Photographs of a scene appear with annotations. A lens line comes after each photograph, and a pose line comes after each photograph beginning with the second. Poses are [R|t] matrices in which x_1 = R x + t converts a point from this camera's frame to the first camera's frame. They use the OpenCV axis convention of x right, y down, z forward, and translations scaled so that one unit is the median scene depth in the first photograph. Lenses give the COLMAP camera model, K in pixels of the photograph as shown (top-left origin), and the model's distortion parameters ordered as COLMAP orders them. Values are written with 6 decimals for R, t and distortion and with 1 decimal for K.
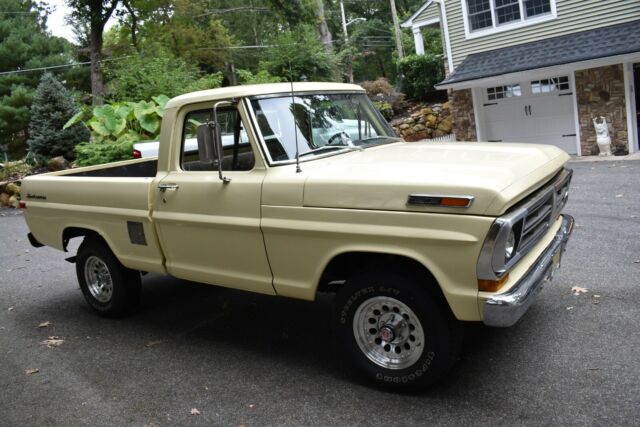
lens RADIAL K [[519.2, 0, 320.0], [0, 519.2, 213.5], [0, 0, 1]] dist [-0.090063, 0.007729]
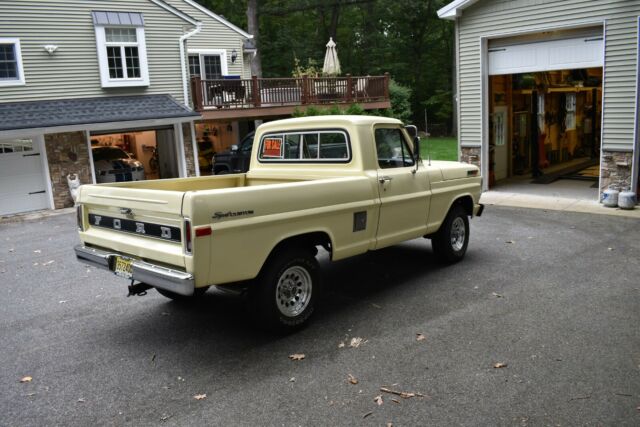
lens RADIAL K [[506.6, 0, 320.0], [0, 506.6, 213.5], [0, 0, 1]] dist [-0.089488, 0.011044]
pose [[0.133485, -0.054159, 0.989570, -0.497029], [0.211646, 0.977029, 0.024924, -0.009434], [-0.968188, 0.206112, 0.141881, 0.291315]]
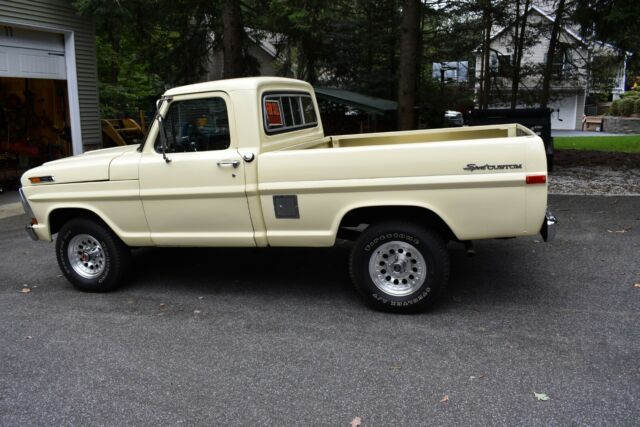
lens RADIAL K [[494.7, 0, 320.0], [0, 494.7, 213.5], [0, 0, 1]] dist [-0.091995, 0.009716]
pose [[-0.945633, 0.212555, -0.246167, 0.028438], [0.098153, 0.908109, 0.407068, -0.137515], [0.310071, 0.360775, -0.879601, 0.716469]]
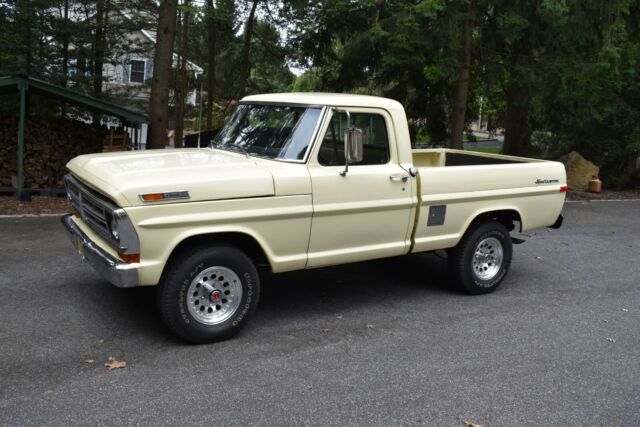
lens RADIAL K [[596.8, 0, 320.0], [0, 596.8, 213.5], [0, 0, 1]] dist [-0.079450, 0.009312]
pose [[-0.406452, 0.232352, -0.883634, 0.379700], [-0.179894, 0.927841, 0.326724, -0.144575], [0.895787, 0.291758, -0.335324, 0.509435]]
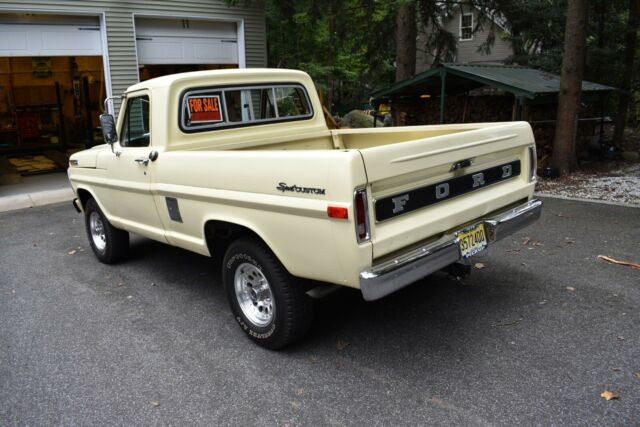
lens RADIAL K [[494.7, 0, 320.0], [0, 494.7, 213.5], [0, 0, 1]] dist [-0.091995, 0.009716]
pose [[-0.957727, 0.113156, 0.264490, -0.187484], [0.209483, 0.904451, 0.371597, -0.107972], [-0.197170, 0.411295, -0.889922, 0.685603]]
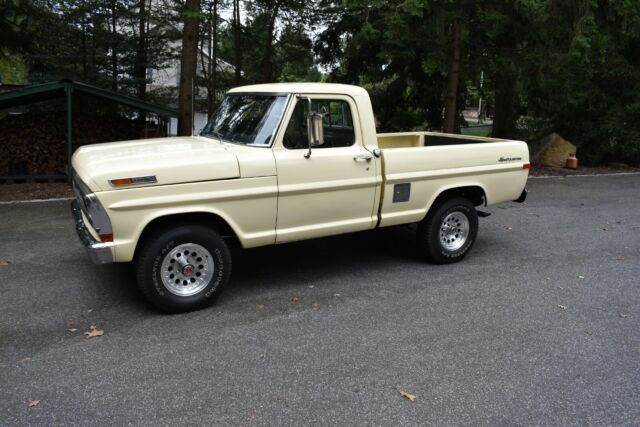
lens RADIAL K [[494.7, 0, 320.0], [0, 494.7, 213.5], [0, 0, 1]] dist [-0.091995, 0.009716]
pose [[-0.455422, 0.279964, -0.845110, 0.327841], [-0.141905, 0.914303, 0.379358, -0.140936], [0.878894, 0.292693, -0.376665, 0.535166]]
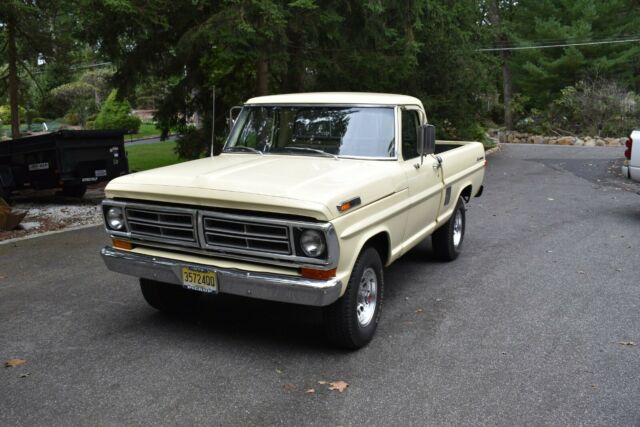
lens RADIAL K [[596.8, 0, 320.0], [0, 596.8, 213.5], [0, 0, 1]] dist [-0.079450, 0.009312]
pose [[0.128704, 0.267045, -0.955051, 0.427767], [-0.201443, 0.950022, 0.238492, -0.101395], [0.971008, 0.161693, 0.176066, 0.257585]]
